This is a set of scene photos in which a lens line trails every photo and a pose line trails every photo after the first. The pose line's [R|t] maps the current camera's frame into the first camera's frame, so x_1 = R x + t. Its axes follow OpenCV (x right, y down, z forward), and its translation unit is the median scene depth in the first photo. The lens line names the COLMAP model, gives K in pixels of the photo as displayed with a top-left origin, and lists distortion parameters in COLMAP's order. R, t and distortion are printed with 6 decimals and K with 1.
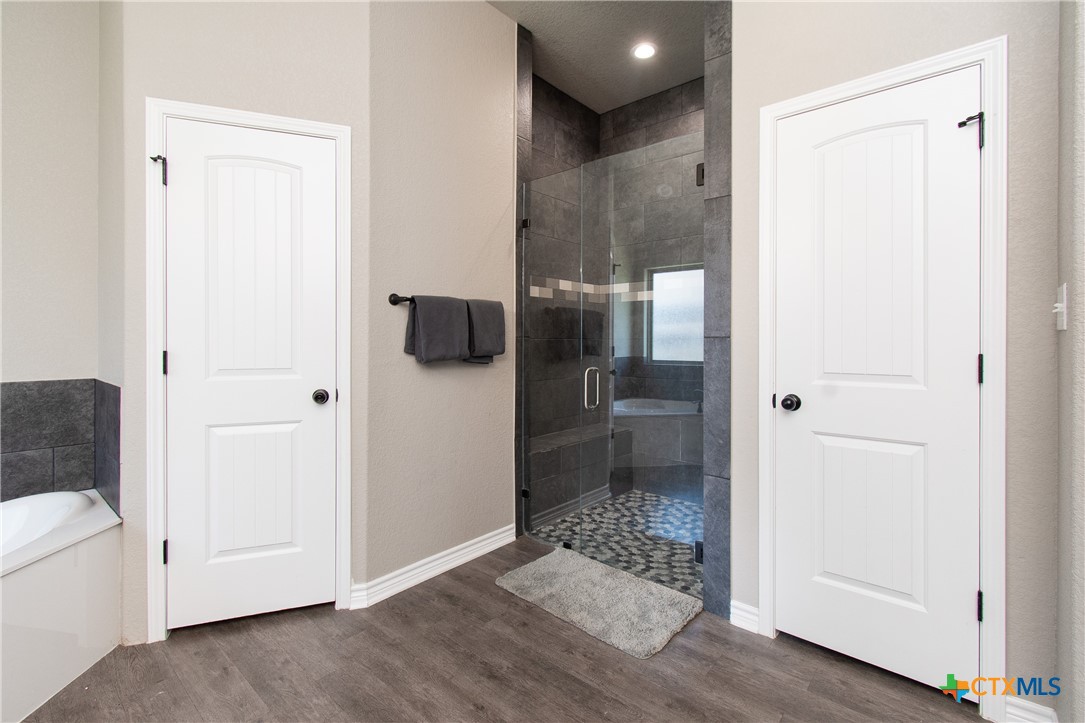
lens RADIAL K [[485.3, 0, 531.8], [0, 485.3, 343.5], [0, 0, 1]] dist [0.004558, -0.001614]
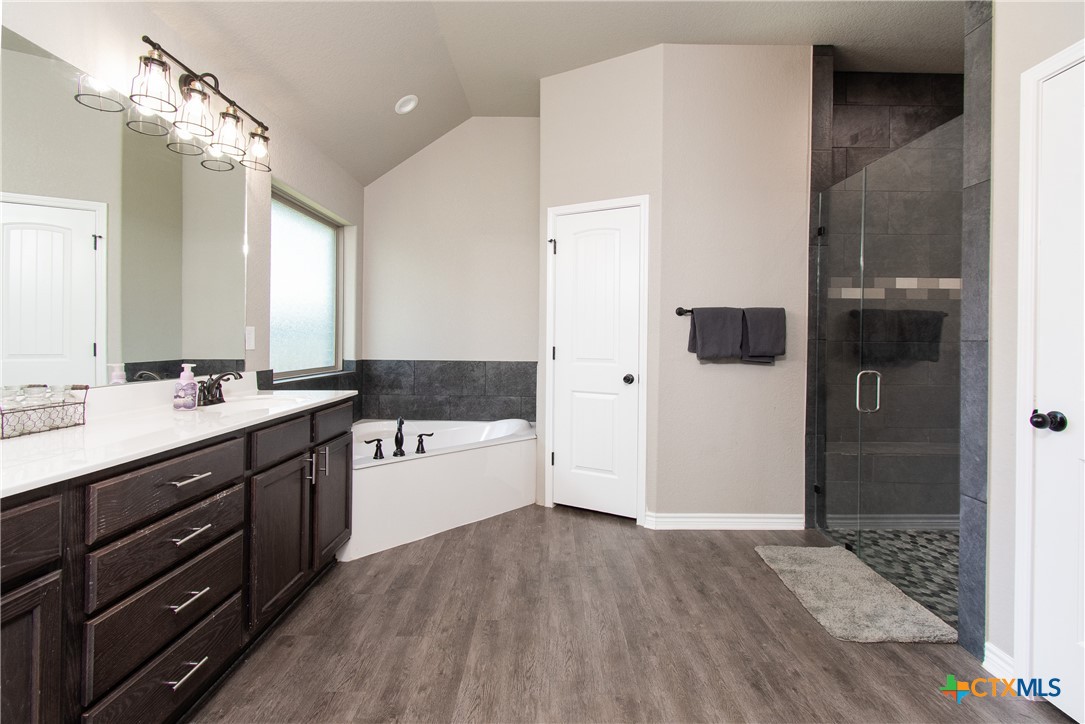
lens RADIAL K [[485.3, 0, 545.9], [0, 485.3, 340.6], [0, 0, 1]] dist [0.004558, -0.001614]
pose [[0.650876, 0.006286, -0.759158, 0.529171], [-0.013399, 0.999905, -0.003208, -0.000715], [0.759066, 0.012259, 0.650898, -0.171081]]
